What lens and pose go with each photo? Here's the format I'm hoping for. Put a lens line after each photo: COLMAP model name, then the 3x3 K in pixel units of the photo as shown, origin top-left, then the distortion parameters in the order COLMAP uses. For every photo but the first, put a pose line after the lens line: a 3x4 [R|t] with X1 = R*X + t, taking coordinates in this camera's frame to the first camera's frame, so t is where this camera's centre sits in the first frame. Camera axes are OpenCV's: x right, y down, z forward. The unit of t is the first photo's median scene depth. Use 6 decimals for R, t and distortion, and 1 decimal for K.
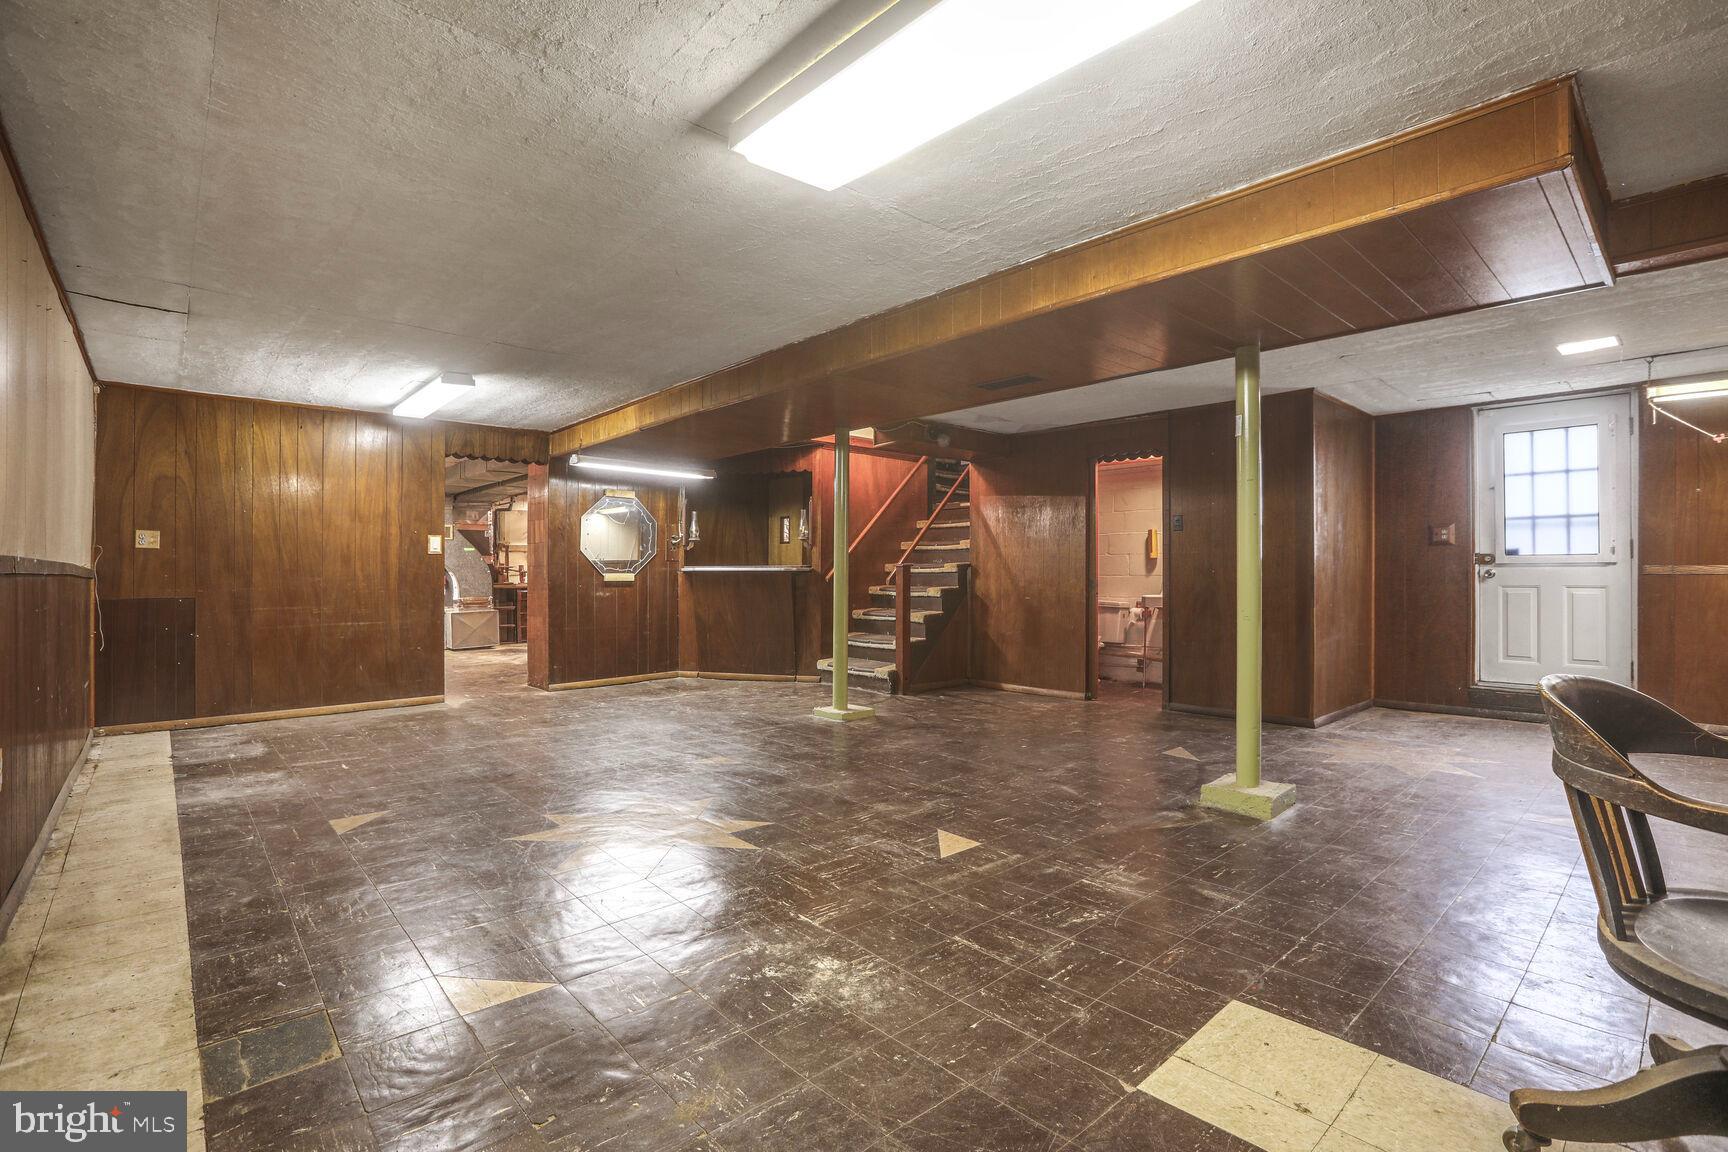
lens RADIAL K [[804.9, 0, 864.0], [0, 804.9, 576.0], [0, 0, 1]] dist [0.000003, -0.000002]
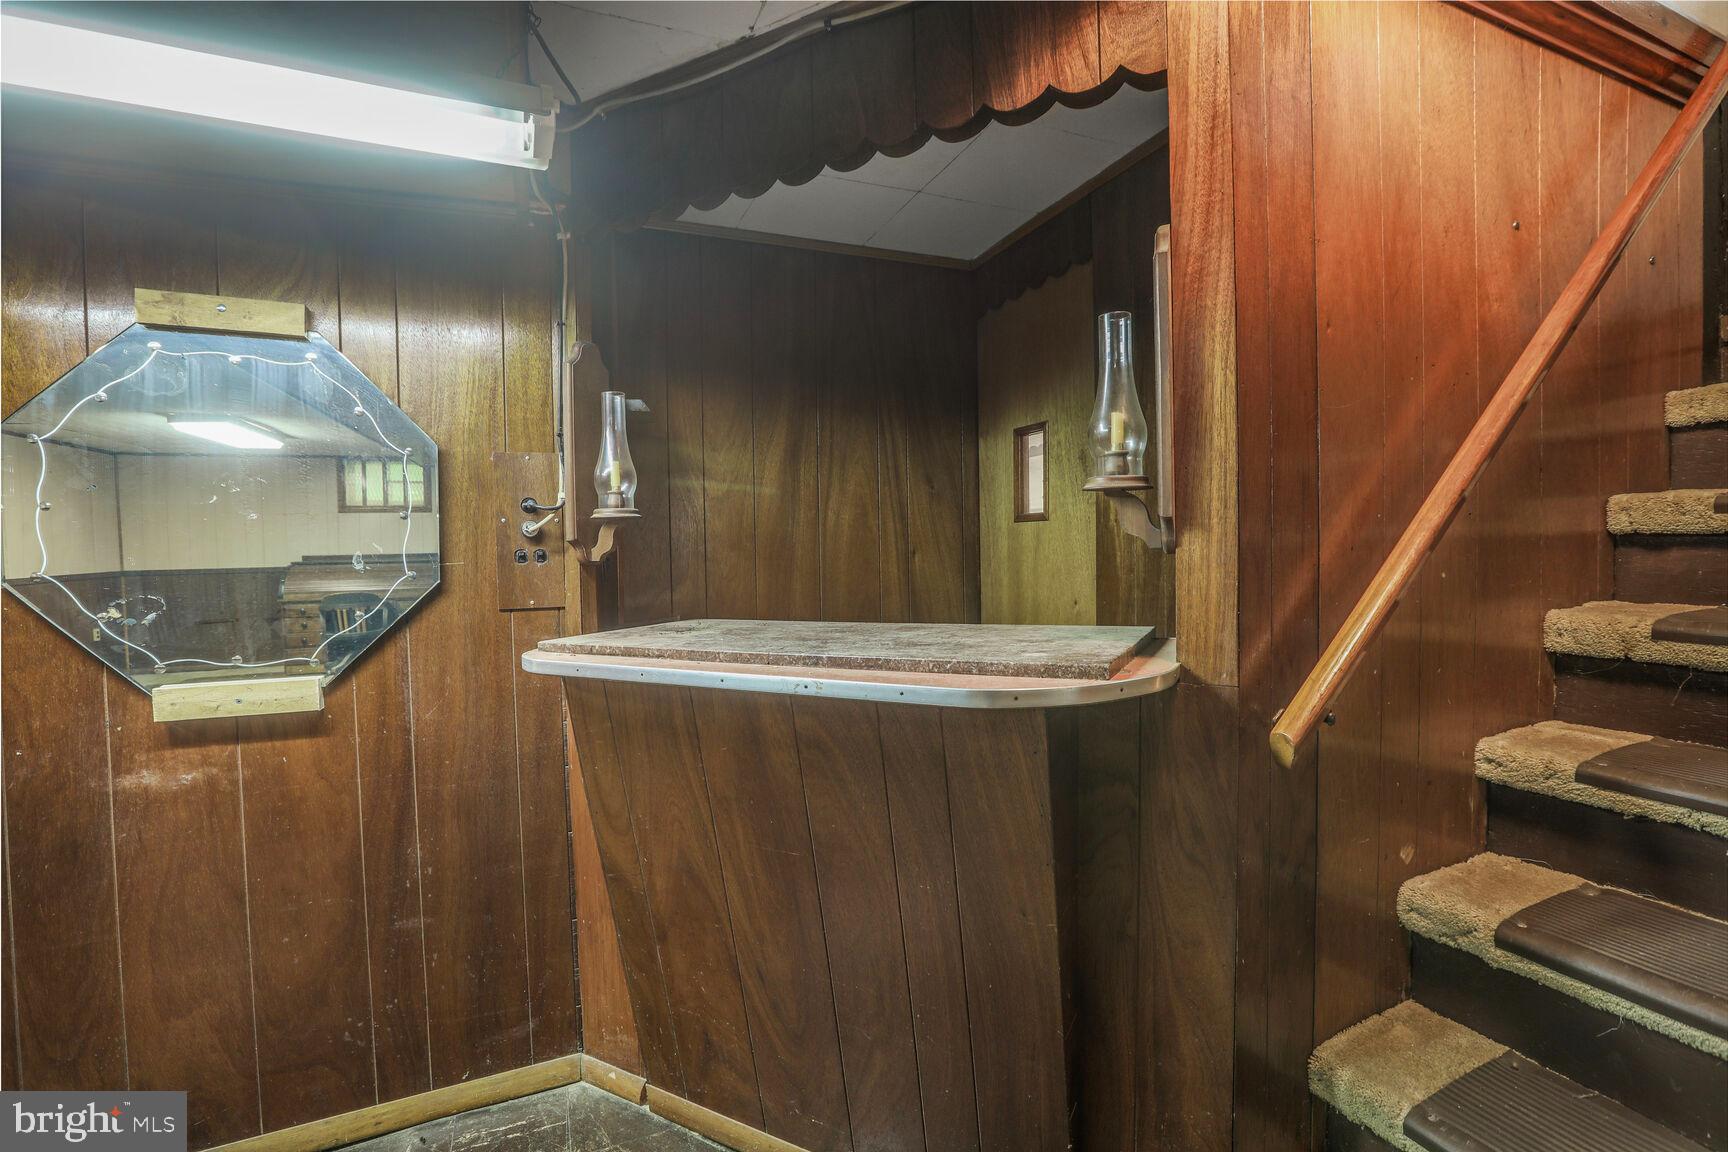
lens RADIAL K [[760.8, 0, 864.0], [0, 760.8, 576.0], [0, 0, 1]] dist [0.000372, 0.000041]
pose [[0.938656, -0.011352, -0.344668, -0.070797], [0.019194, 0.999629, 0.019348, -0.031035], [0.344320, -0.024777, 0.938525, 0.831001]]
